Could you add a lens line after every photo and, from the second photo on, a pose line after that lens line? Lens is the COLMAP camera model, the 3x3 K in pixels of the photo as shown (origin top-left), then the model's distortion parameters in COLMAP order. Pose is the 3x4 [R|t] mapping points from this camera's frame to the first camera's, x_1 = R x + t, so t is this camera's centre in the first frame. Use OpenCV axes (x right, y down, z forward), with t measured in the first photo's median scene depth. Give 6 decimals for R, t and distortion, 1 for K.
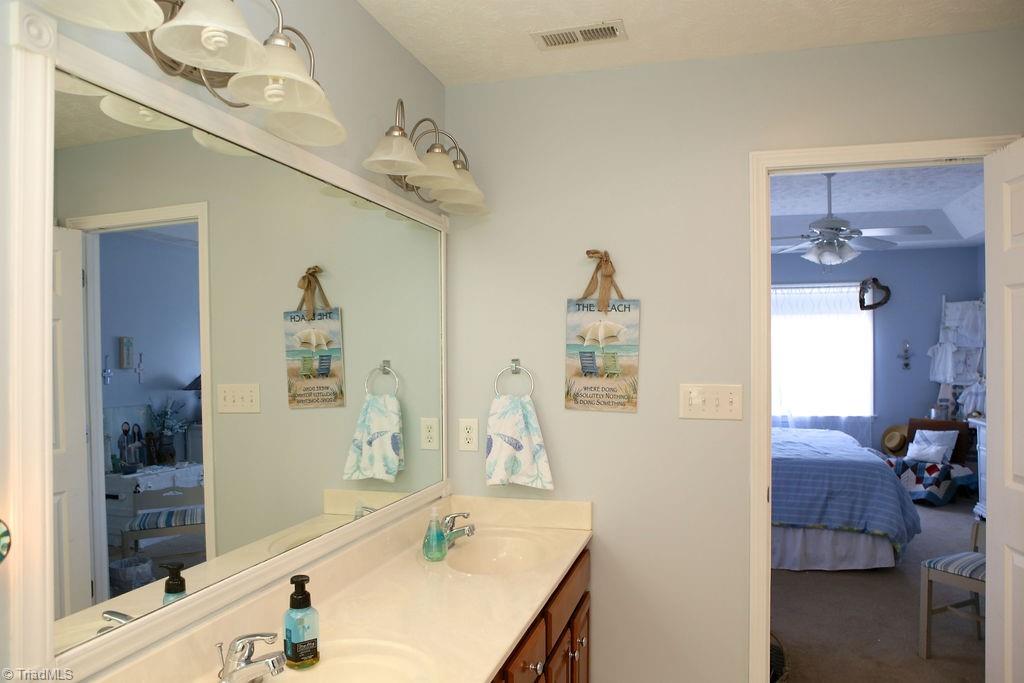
lens RADIAL K [[706.5, 0, 513.7], [0, 706.5, 344.5], [0, 0, 1]] dist [-0.093212, 0.061819]
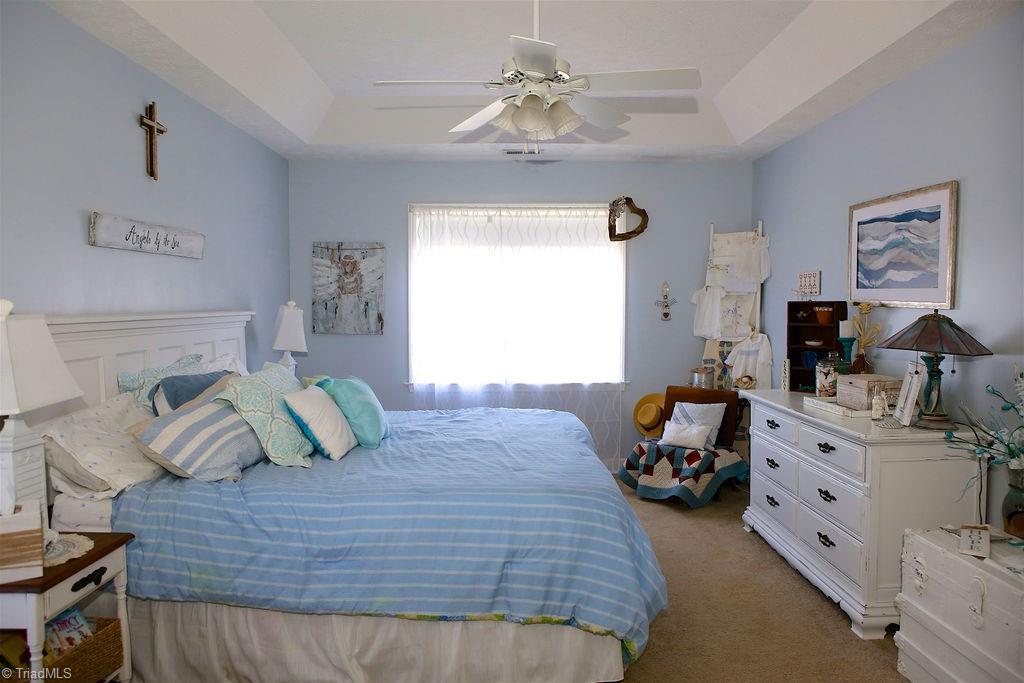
lens RADIAL K [[706.5, 0, 506.2], [0, 706.5, 343.0], [0, 0, 1]] dist [-0.093212, 0.061819]
pose [[0.961565, -0.009927, 0.274399, 0.178470], [-0.008335, 0.997831, 0.065305, 0.010742], [-0.274452, -0.065082, 0.959396, 0.288427]]
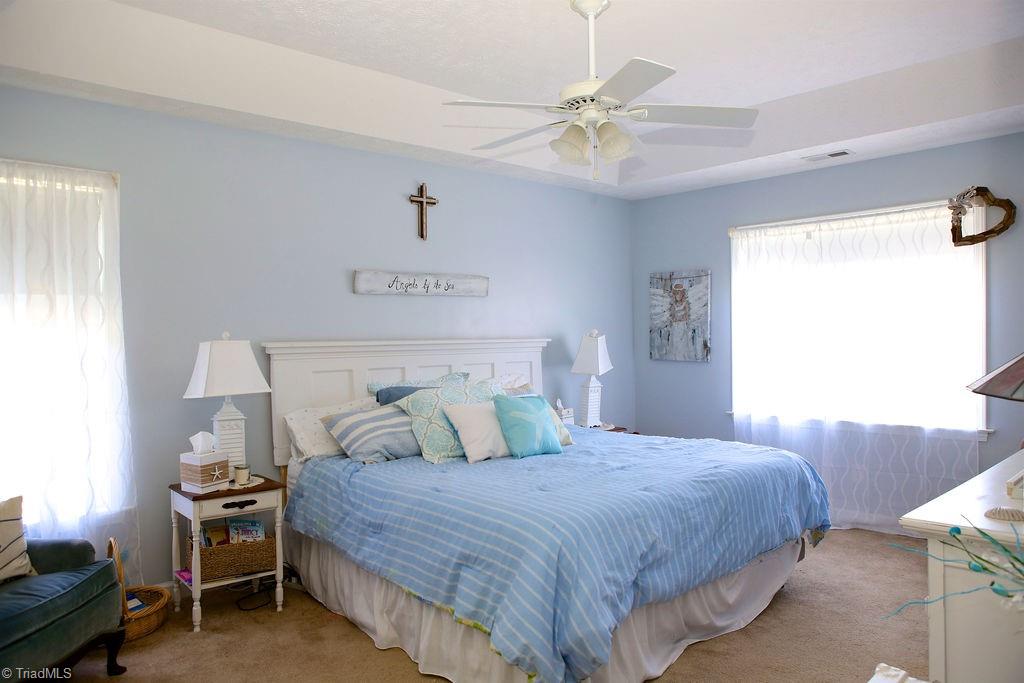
lens RADIAL K [[706.5, 0, 508.7], [0, 706.5, 339.9], [0, 0, 1]] dist [-0.093212, 0.061819]
pose [[0.850407, -0.001789, -0.526122, 0.462868], [0.013234, 0.999751, 0.017992, 0.012603], [0.525958, -0.022263, 0.850219, 0.303748]]
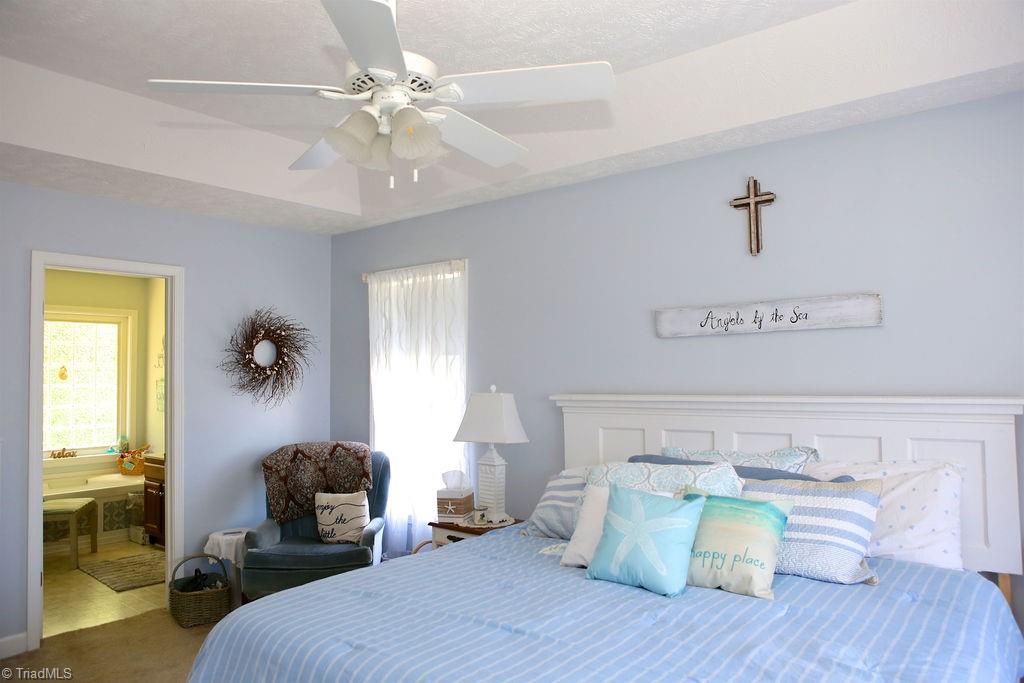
lens RADIAL K [[706.5, 0, 515.2], [0, 706.5, 343.0], [0, 0, 1]] dist [-0.093212, 0.061819]
pose [[-0.386095, -0.033428, -0.921853, 0.532283], [0.022701, 0.998696, -0.045722, 0.006646], [0.922180, -0.038580, -0.384833, 0.807132]]
